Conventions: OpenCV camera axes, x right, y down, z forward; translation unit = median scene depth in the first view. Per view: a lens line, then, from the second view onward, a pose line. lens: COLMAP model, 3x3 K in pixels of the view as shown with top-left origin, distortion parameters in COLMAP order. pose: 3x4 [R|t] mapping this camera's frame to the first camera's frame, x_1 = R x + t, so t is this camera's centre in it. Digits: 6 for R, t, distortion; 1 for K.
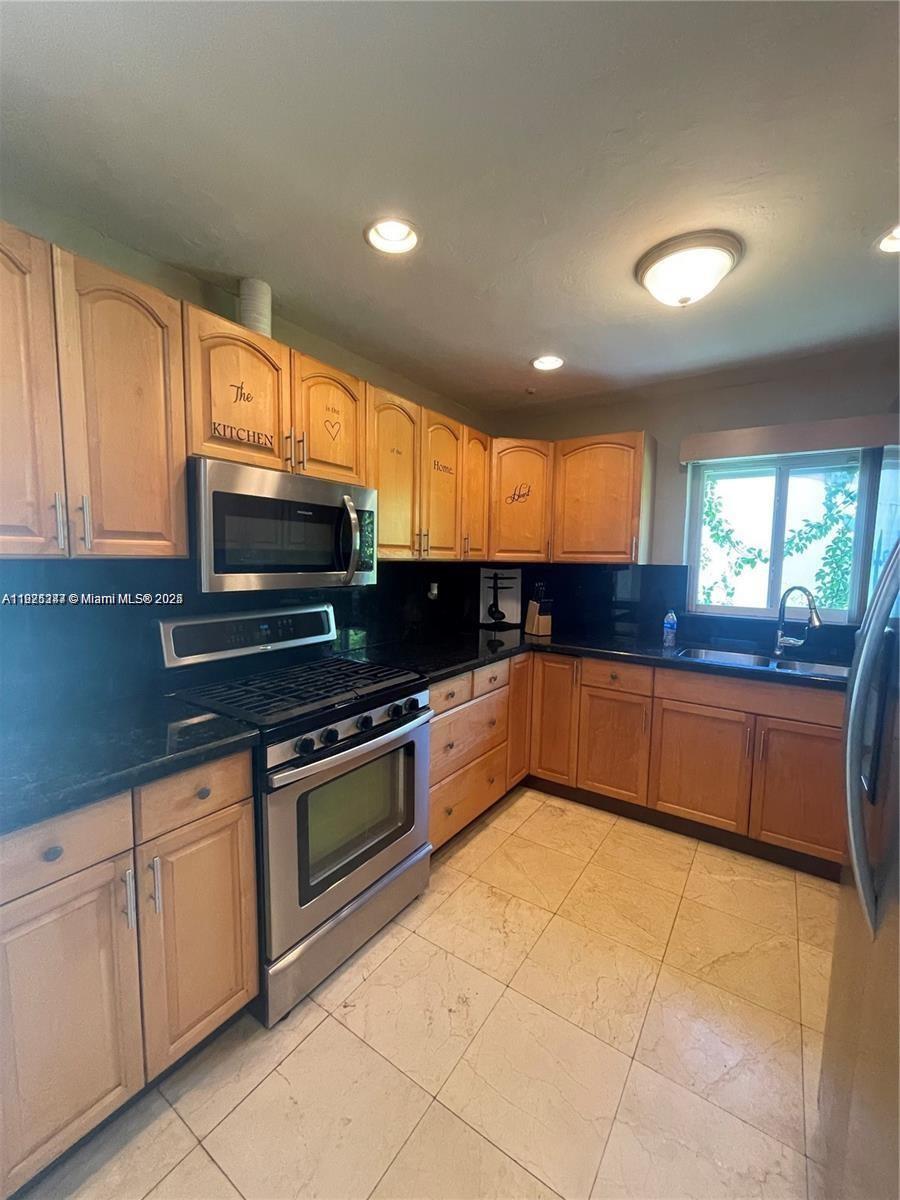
lens RADIAL K [[482.7, 0, 453.0], [0, 482.7, 599.3], [0, 0, 1]] dist [-0.001690, -0.000073]
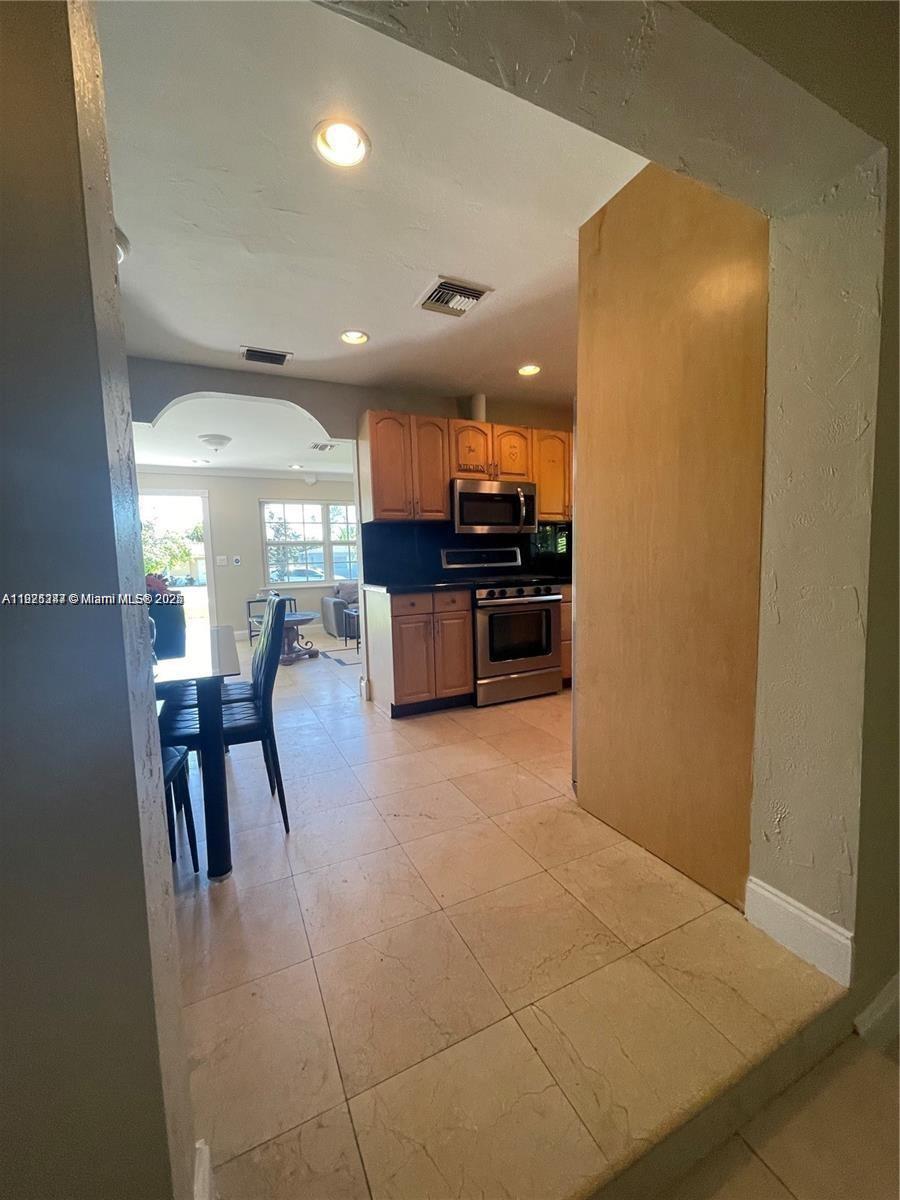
lens RADIAL K [[482.7, 0, 453.4], [0, 482.7, 601.0], [0, 0, 1]] dist [-0.001690, -0.000073]
pose [[0.865873, 0.009454, -0.500175, 0.632306], [-0.003639, 0.999914, 0.012599, 0.266204], [0.500251, -0.009089, 0.865833, -1.022402]]
